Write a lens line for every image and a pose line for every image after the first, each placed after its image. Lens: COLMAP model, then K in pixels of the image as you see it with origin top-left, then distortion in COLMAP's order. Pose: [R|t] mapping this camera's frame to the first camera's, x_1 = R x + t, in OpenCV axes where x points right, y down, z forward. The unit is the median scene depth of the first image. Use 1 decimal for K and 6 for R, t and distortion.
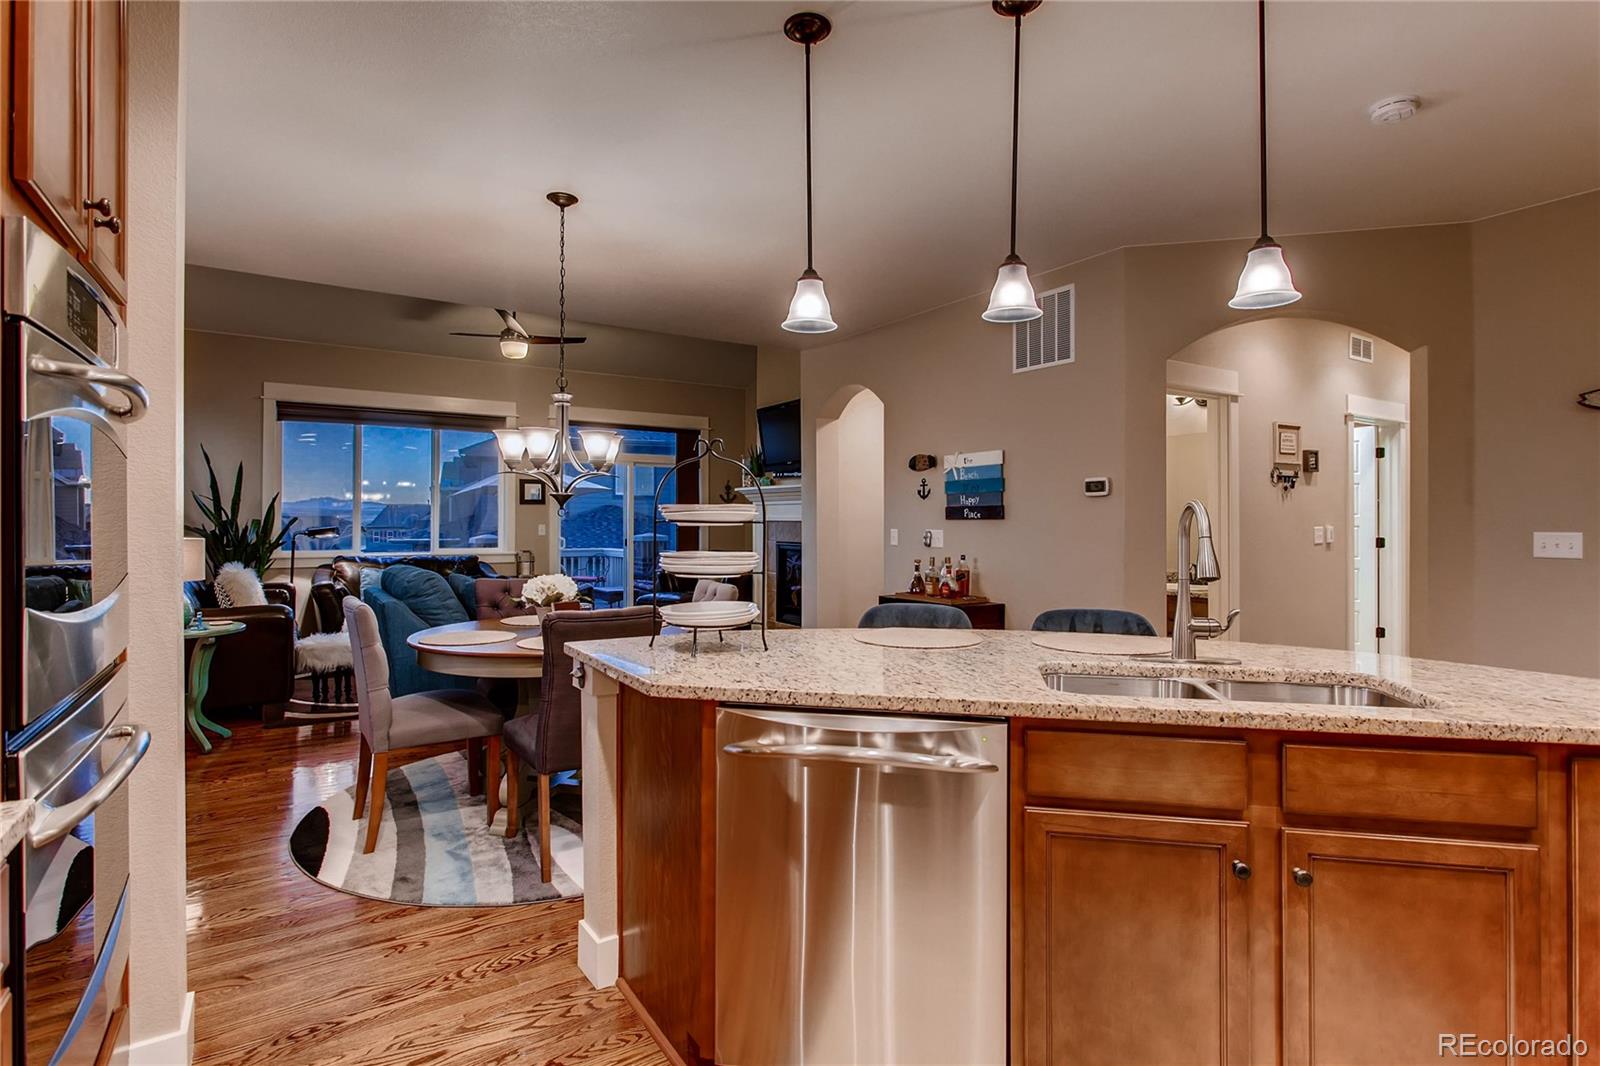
lens RADIAL K [[773.2, 0, 803.6], [0, 773.2, 523.0], [0, 0, 1]] dist [-0.004961, -0.000371]
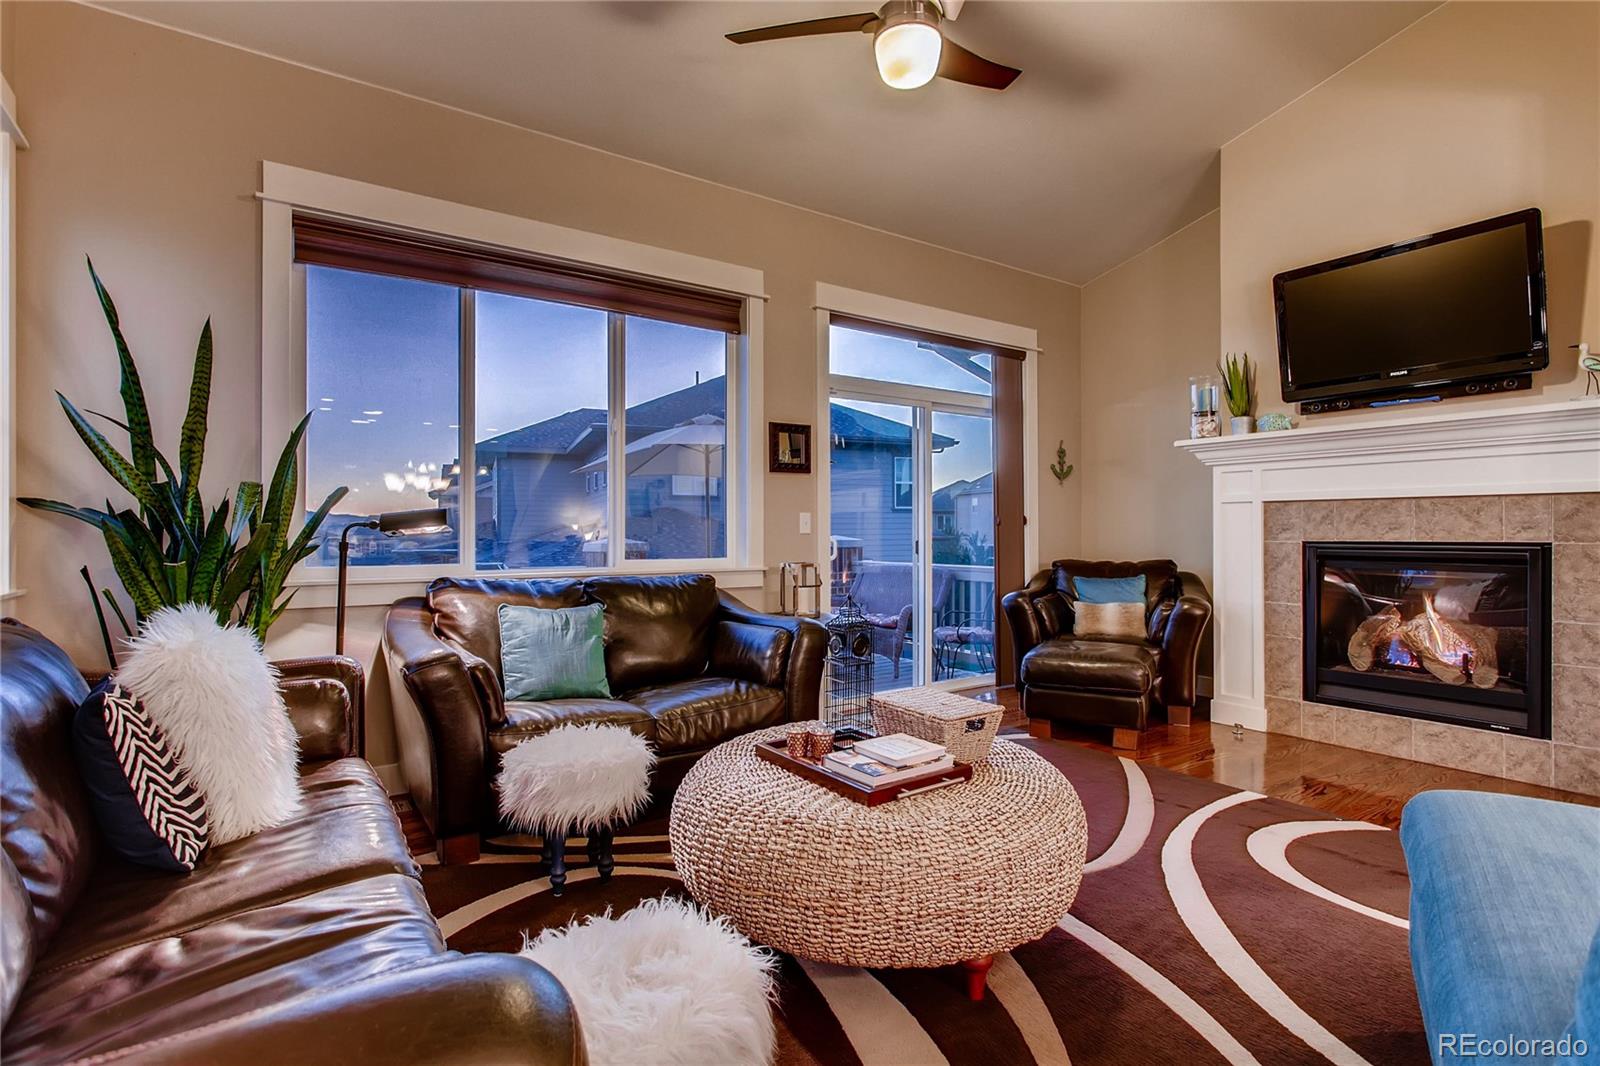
lens RADIAL K [[773.2, 0, 800.9], [0, 773.2, 535.3], [0, 0, 1]] dist [-0.004961, -0.000371]
pose [[0.999848, -0.004786, 0.016746, -0.419650], [0.004732, 0.999983, 0.003266, 0.019009], [-0.016761, -0.003186, 0.999854, 0.580760]]
